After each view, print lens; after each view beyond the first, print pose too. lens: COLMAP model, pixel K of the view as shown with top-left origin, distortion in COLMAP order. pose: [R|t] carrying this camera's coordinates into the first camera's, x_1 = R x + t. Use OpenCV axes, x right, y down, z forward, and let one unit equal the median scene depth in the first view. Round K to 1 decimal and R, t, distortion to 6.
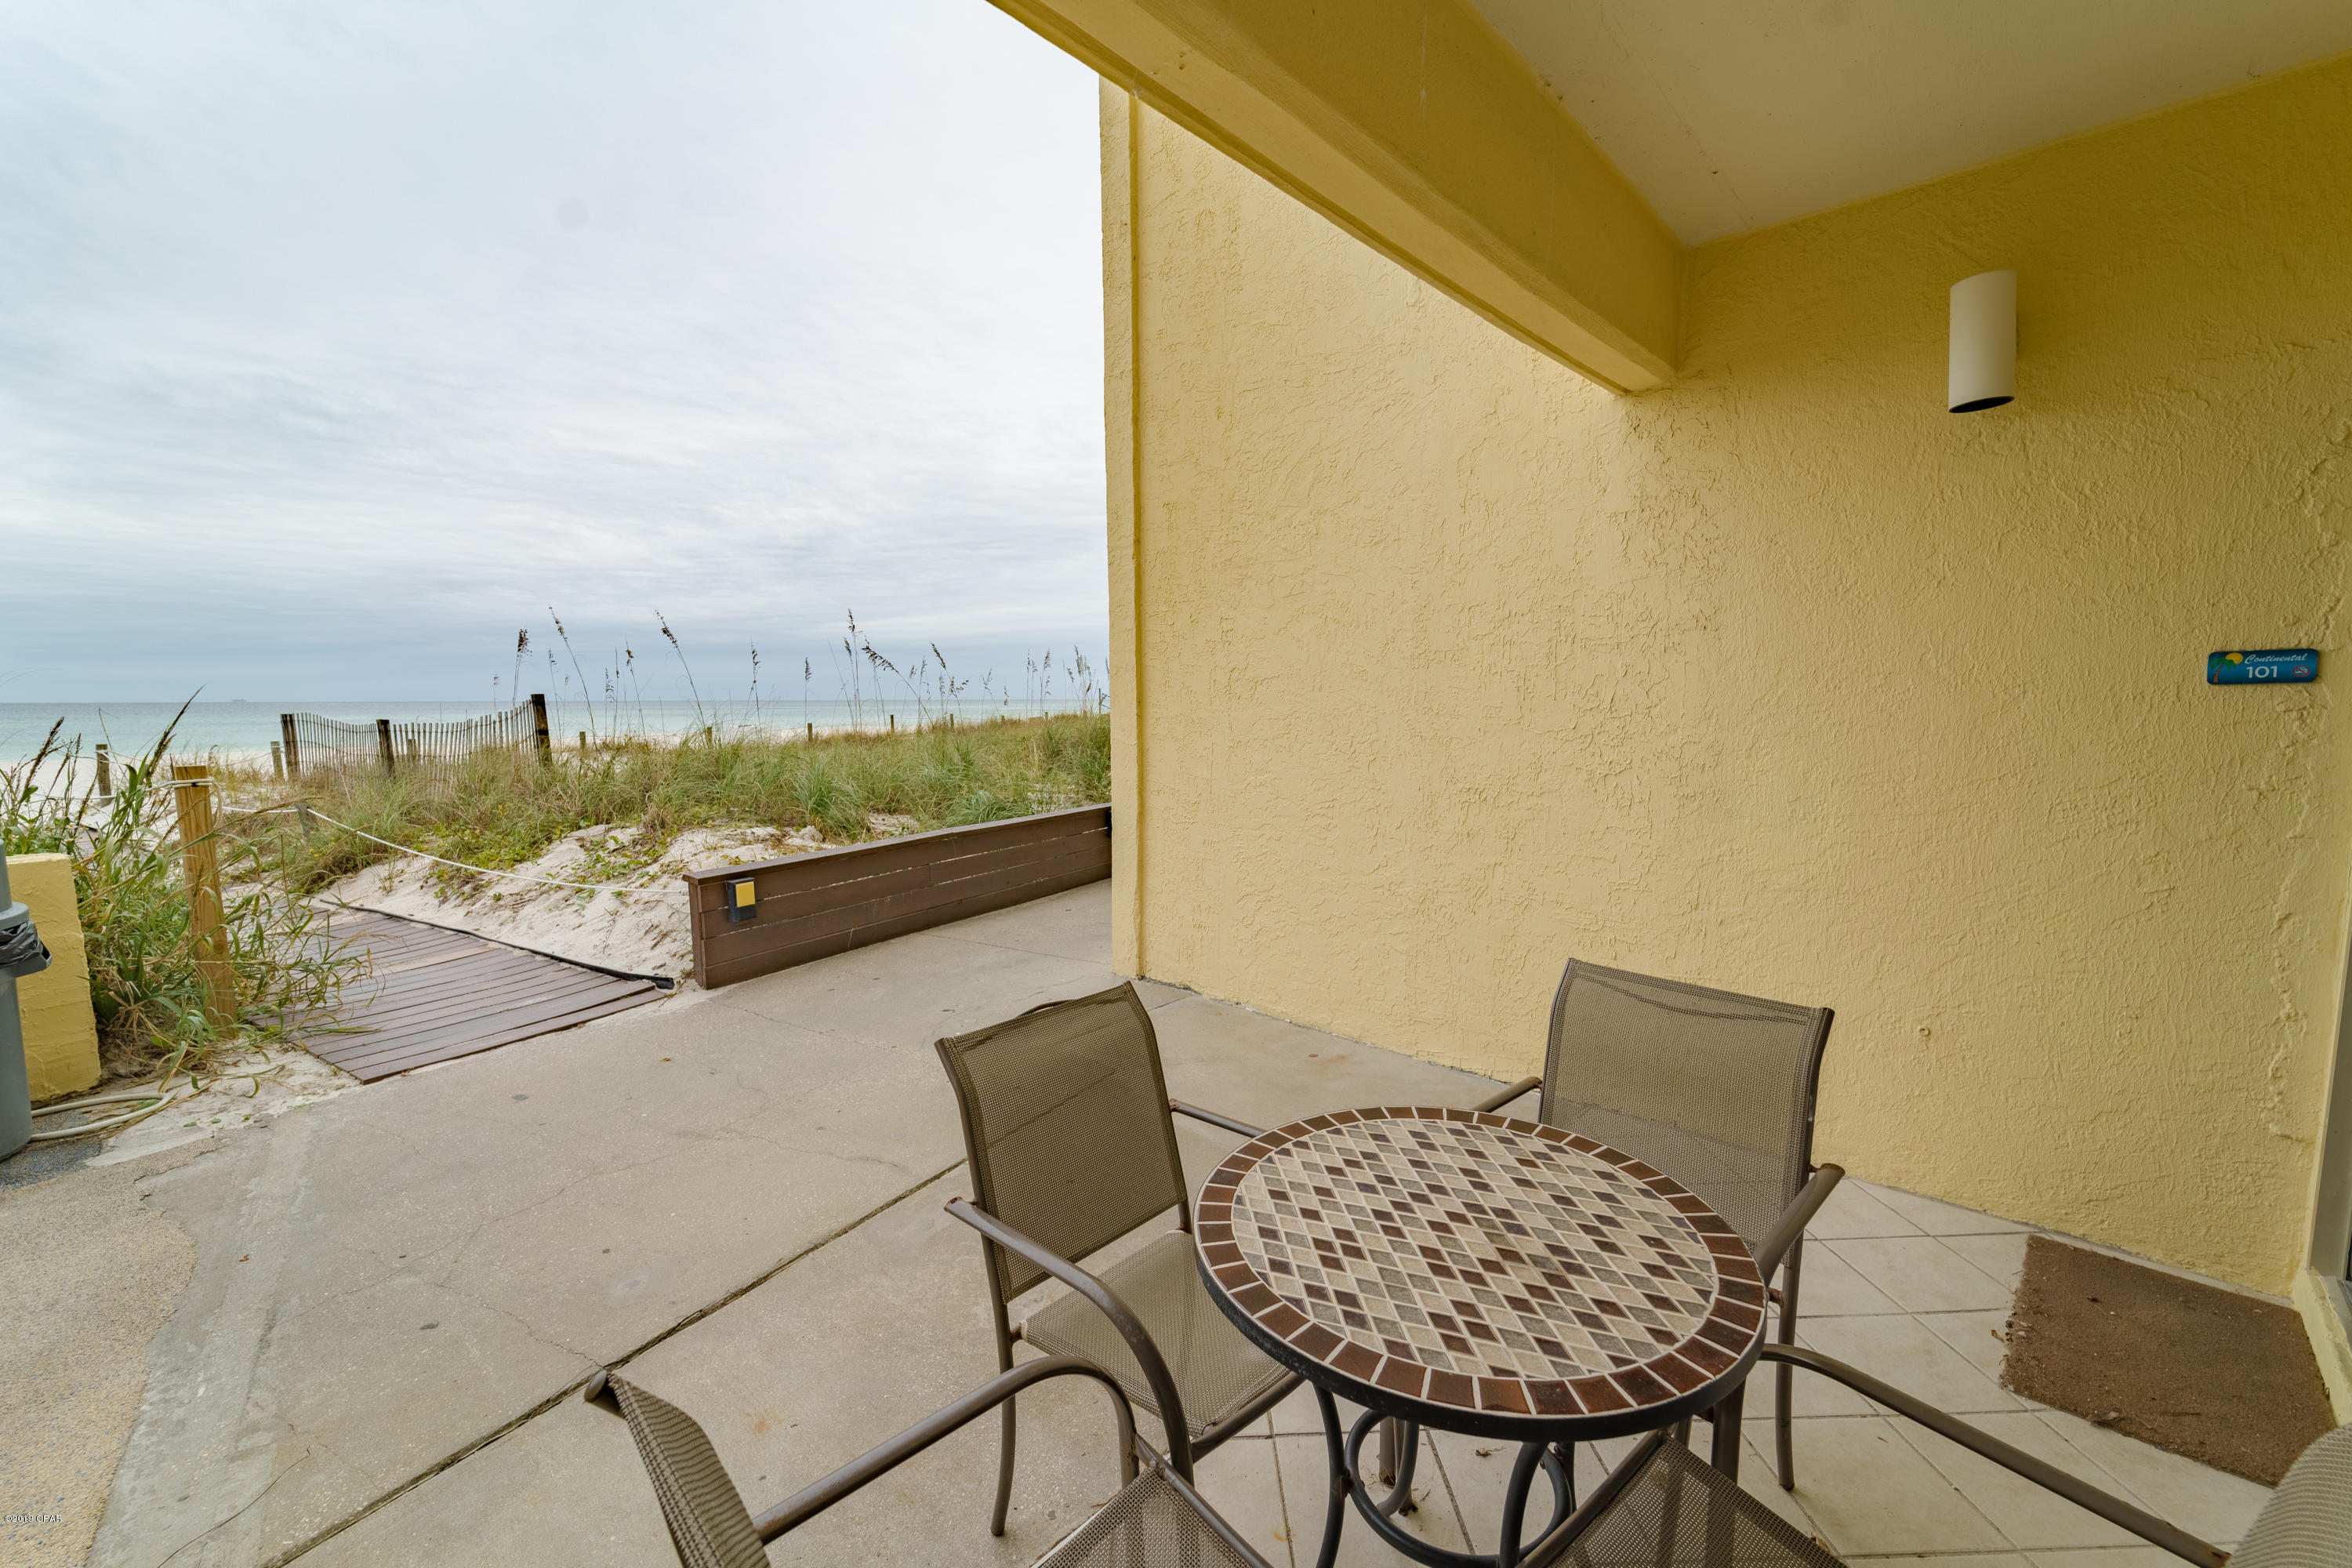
lens RADIAL K [[957.0, 0, 1172.7], [0, 957.0, 788.8], [0, 0, 1]] dist [-0.001027, -0.001394]
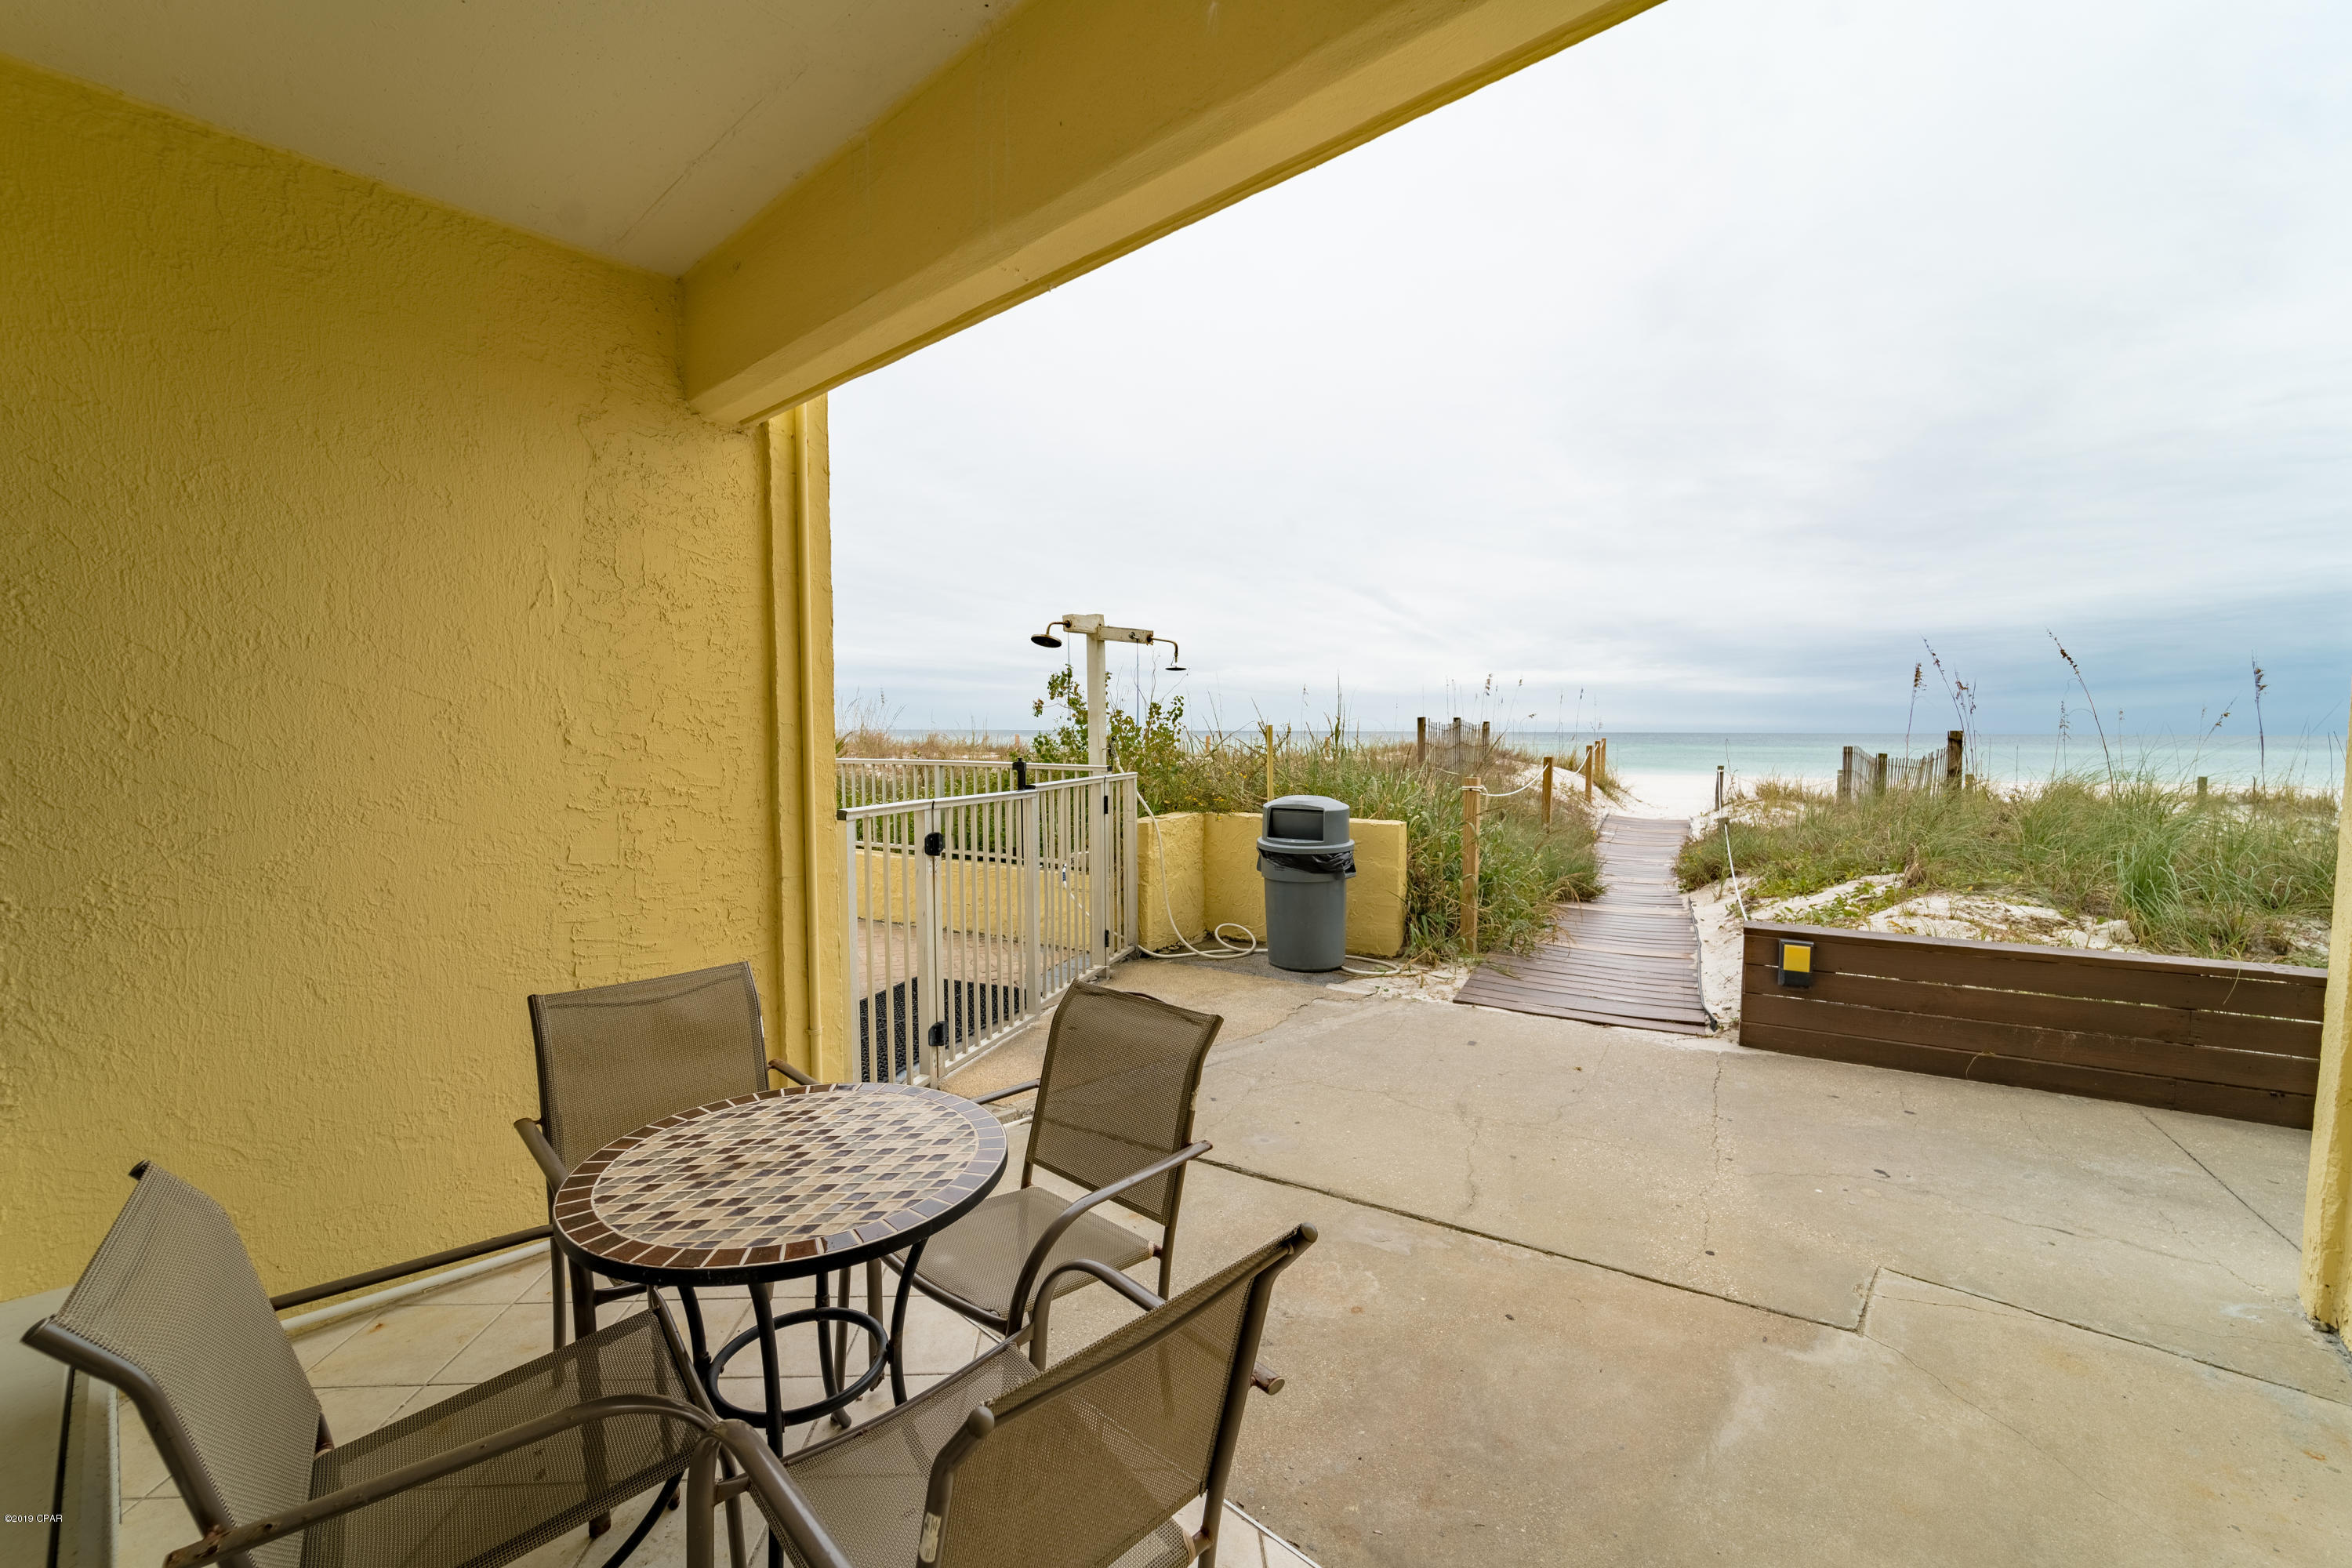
lens RADIAL K [[957.0, 0, 1175.2], [0, 957.0, 790.9], [0, 0, 1]] dist [-0.001027, -0.001394]
pose [[0.014148, 0.067926, -0.997590, 1.438356], [-0.098617, 0.992921, 0.066209, -0.157085], [0.995025, 0.097442, 0.020746, 1.327181]]
